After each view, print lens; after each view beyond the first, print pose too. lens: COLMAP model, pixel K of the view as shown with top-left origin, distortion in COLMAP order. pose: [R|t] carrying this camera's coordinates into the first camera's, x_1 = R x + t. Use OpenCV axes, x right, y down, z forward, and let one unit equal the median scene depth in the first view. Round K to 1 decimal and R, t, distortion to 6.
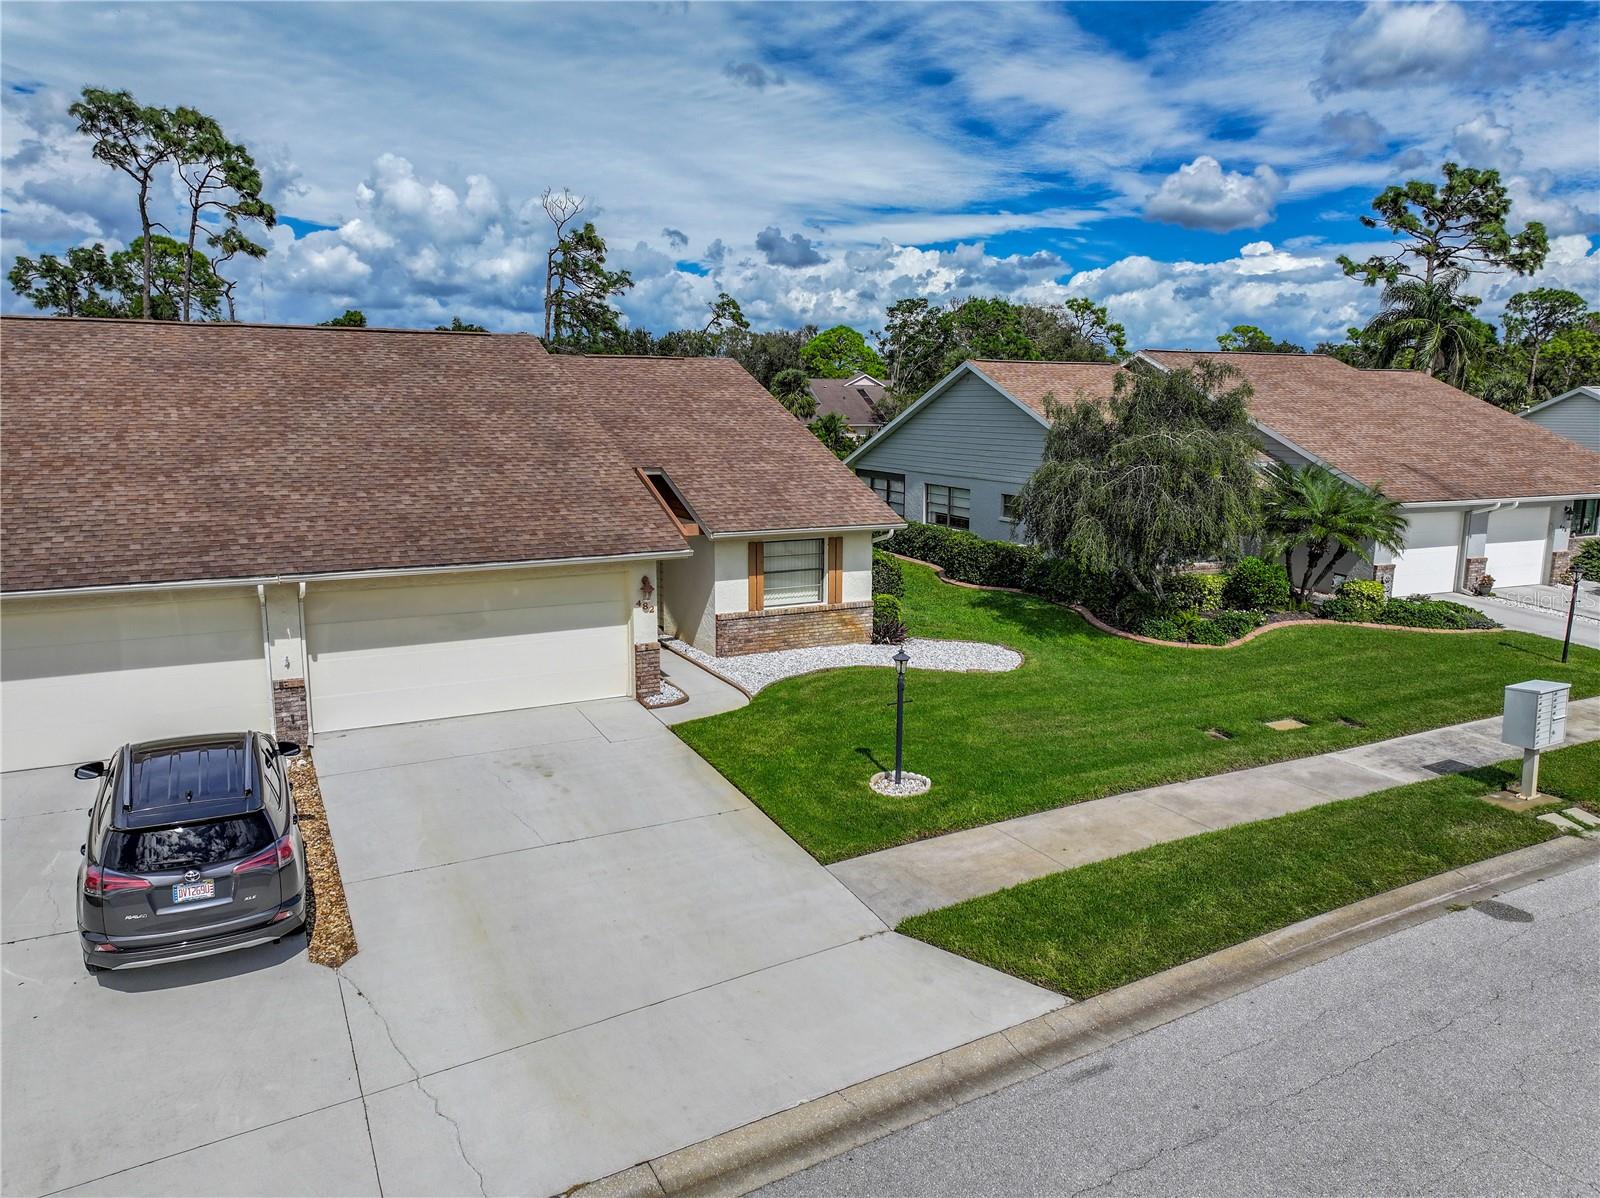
lens RADIAL K [[1121.6, 0, 803.0], [0, 1121.6, 600.7], [0, 0, 1]] dist [0.004530, 0.008035]
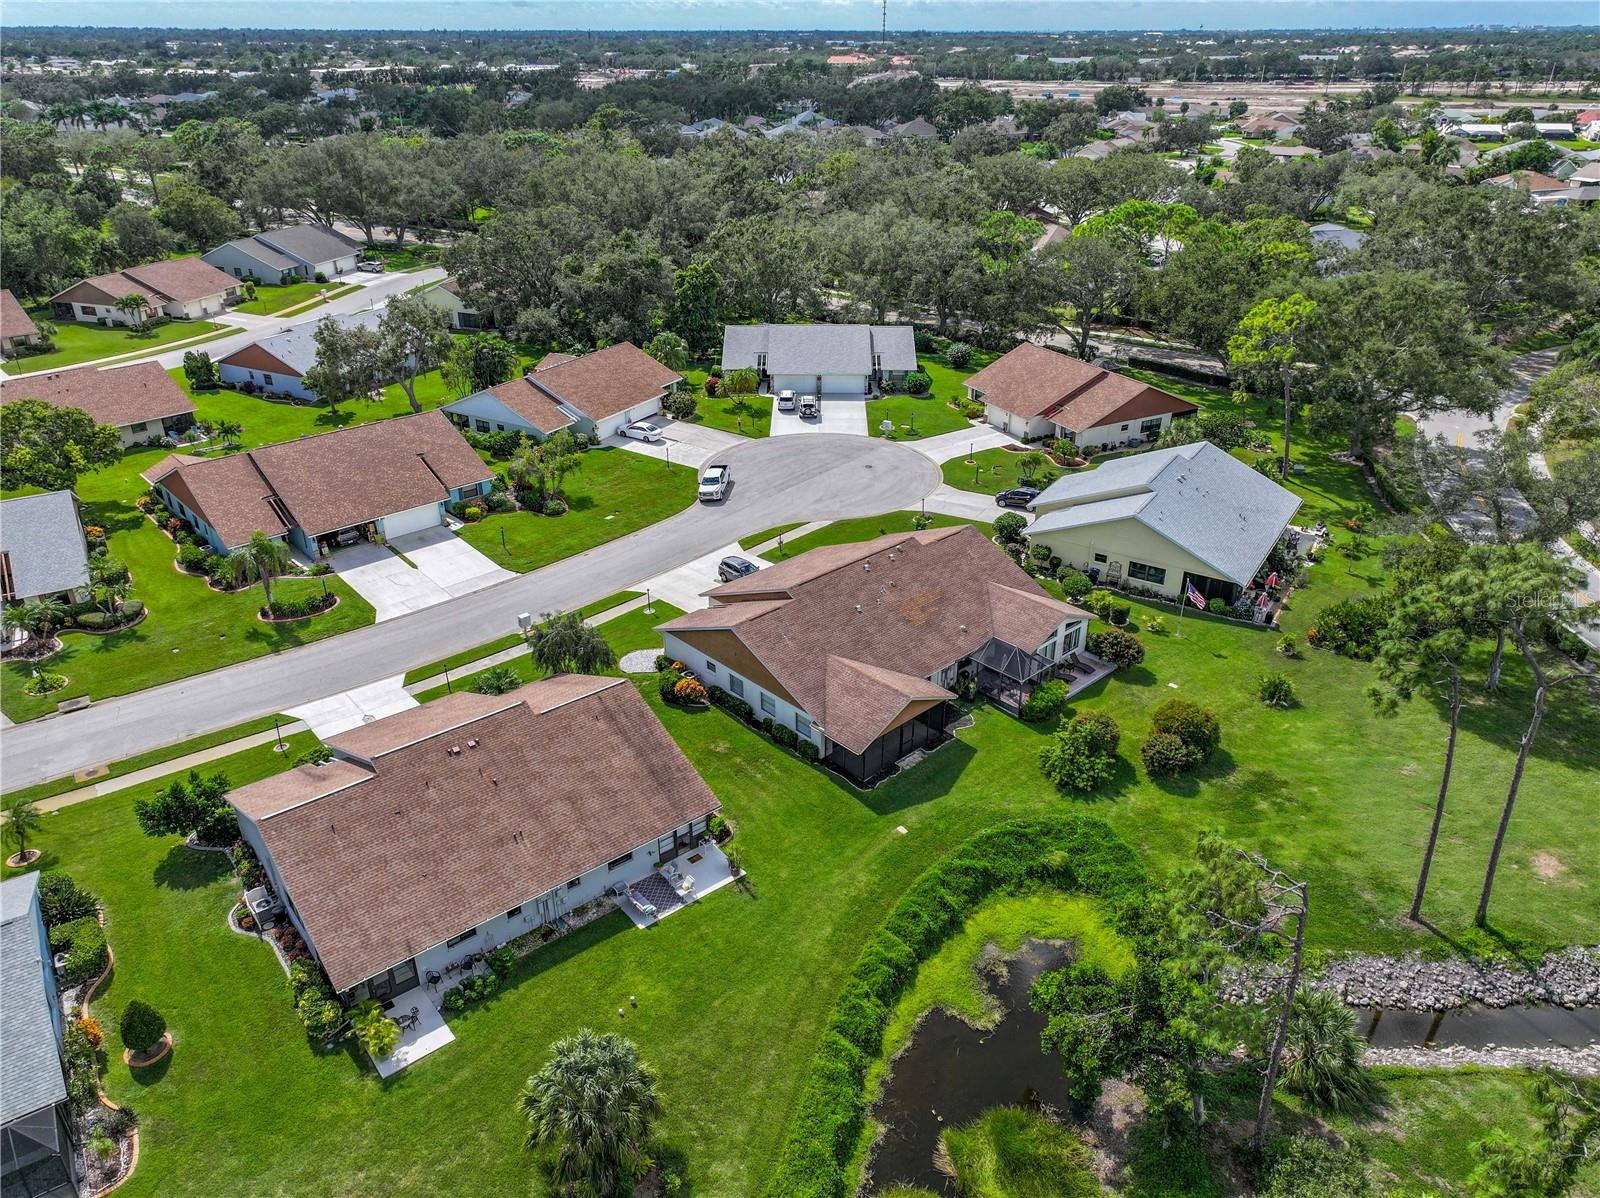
lens RADIAL K [[1122.0, 0, 802.7], [0, 1122.0, 595.7], [0, 0, 1]] dist [0.004940, 0.002216]
pose [[-0.965885, 0.114066, -0.232496, 0.523882], [-0.048333, 0.802597, 0.594560, -2.674377], [0.254420, 0.585514, -0.769704, 4.497301]]
